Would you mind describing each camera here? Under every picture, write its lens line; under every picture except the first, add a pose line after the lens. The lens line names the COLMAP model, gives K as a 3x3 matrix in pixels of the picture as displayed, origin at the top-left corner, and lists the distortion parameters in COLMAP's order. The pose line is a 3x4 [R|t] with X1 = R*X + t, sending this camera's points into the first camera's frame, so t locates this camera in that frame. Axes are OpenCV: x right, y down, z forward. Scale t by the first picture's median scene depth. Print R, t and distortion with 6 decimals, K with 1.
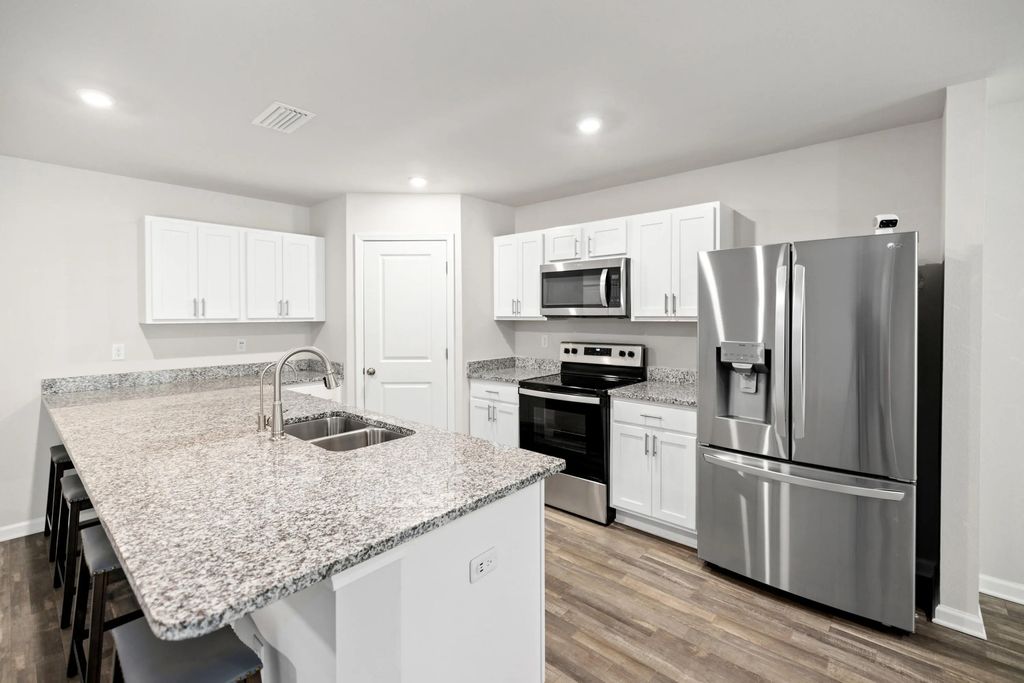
lens RADIAL K [[456.7, 0, 512.8], [0, 456.7, 321.3], [0, 0, 1]] dist [0.031219, -0.012139]
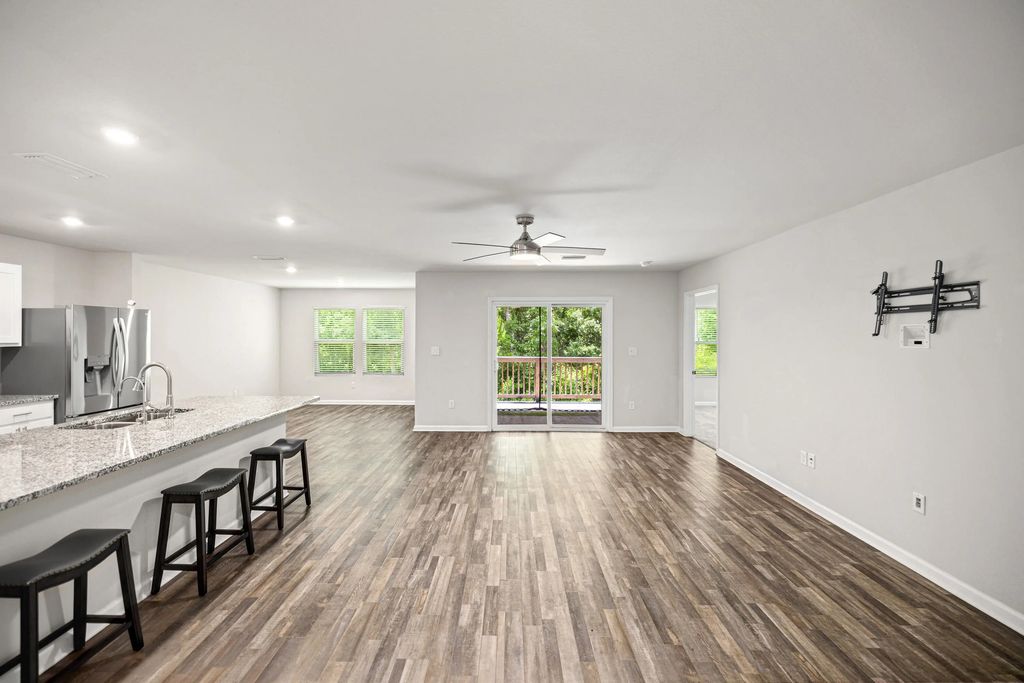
lens RADIAL K [[428.3, 0, 502.1], [0, 428.3, 335.3], [0, 0, 1]] dist [-0.004113, 0.000089]
pose [[-0.649467, -0.000016, 0.760389, -1.332821], [0.012416, 0.999866, 0.010626, -0.024145], [-0.760288, 0.016342, -0.649381, 0.587554]]
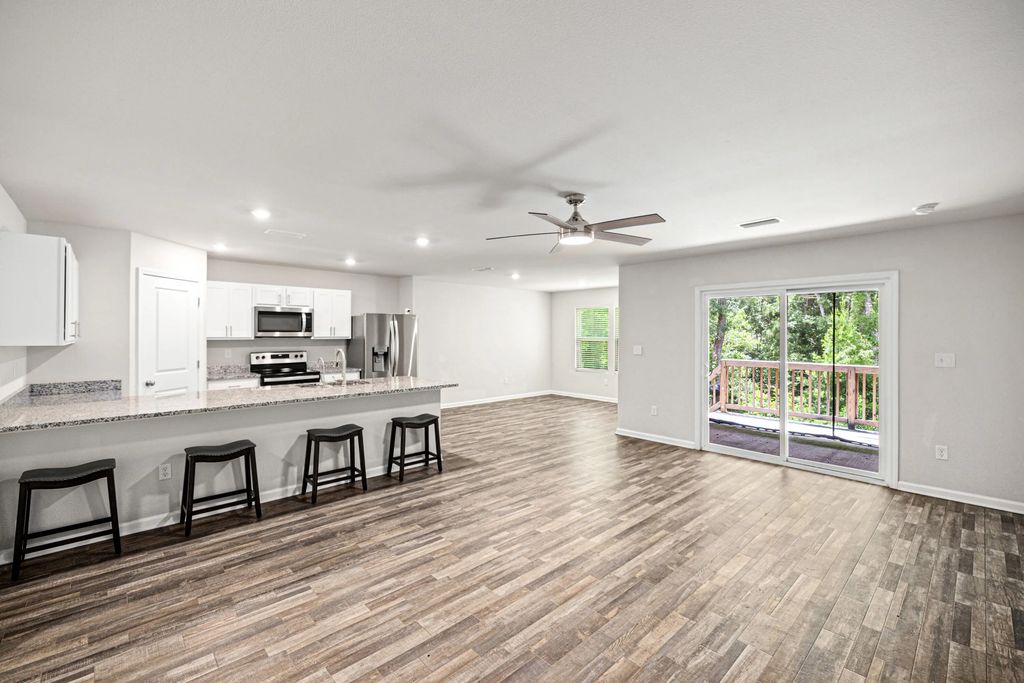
lens RADIAL K [[434.2, 0, 503.7], [0, 434.2, 332.1], [0, 0, 1]] dist [-0.001731, 0.000025]
pose [[0.100973, 0.007034, 0.994864, -1.498066], [0.013028, 0.999880, -0.008392, -0.003692], [-0.994804, 0.013808, 0.100869, -0.053106]]
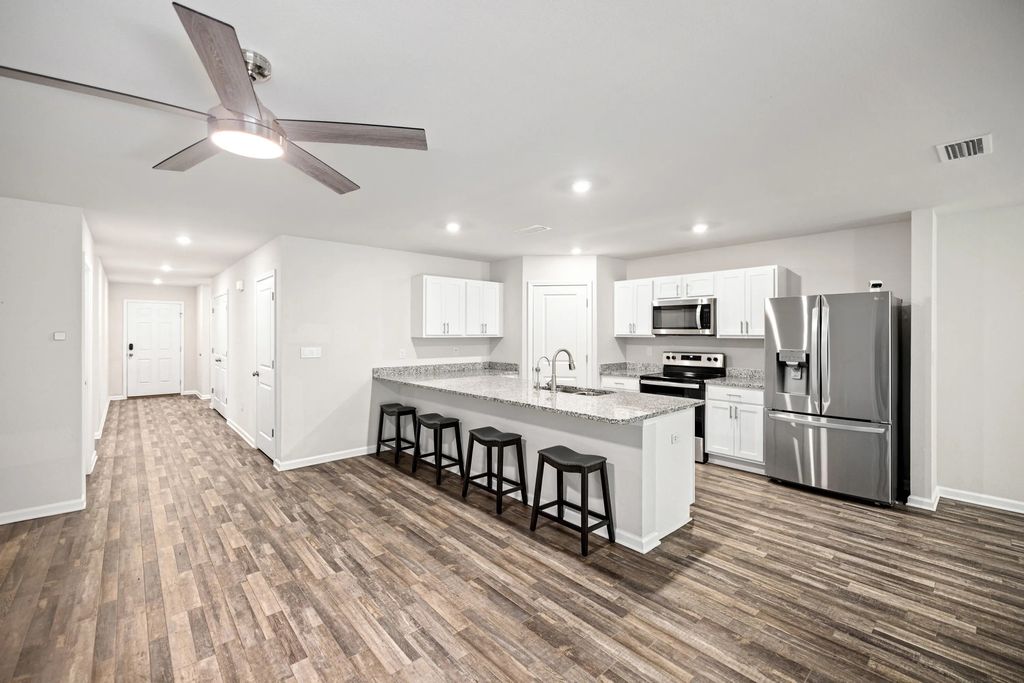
lens RADIAL K [[428.3, 0, 502.1], [0, 428.3, 335.3], [0, 0, 1]] dist [-0.004113, 0.000089]
pose [[0.992455, 0.004292, -0.122531, -0.278724], [-0.005316, 0.999954, -0.008031, 0.005908], [0.122491, 0.008622, 0.992432, -0.521521]]
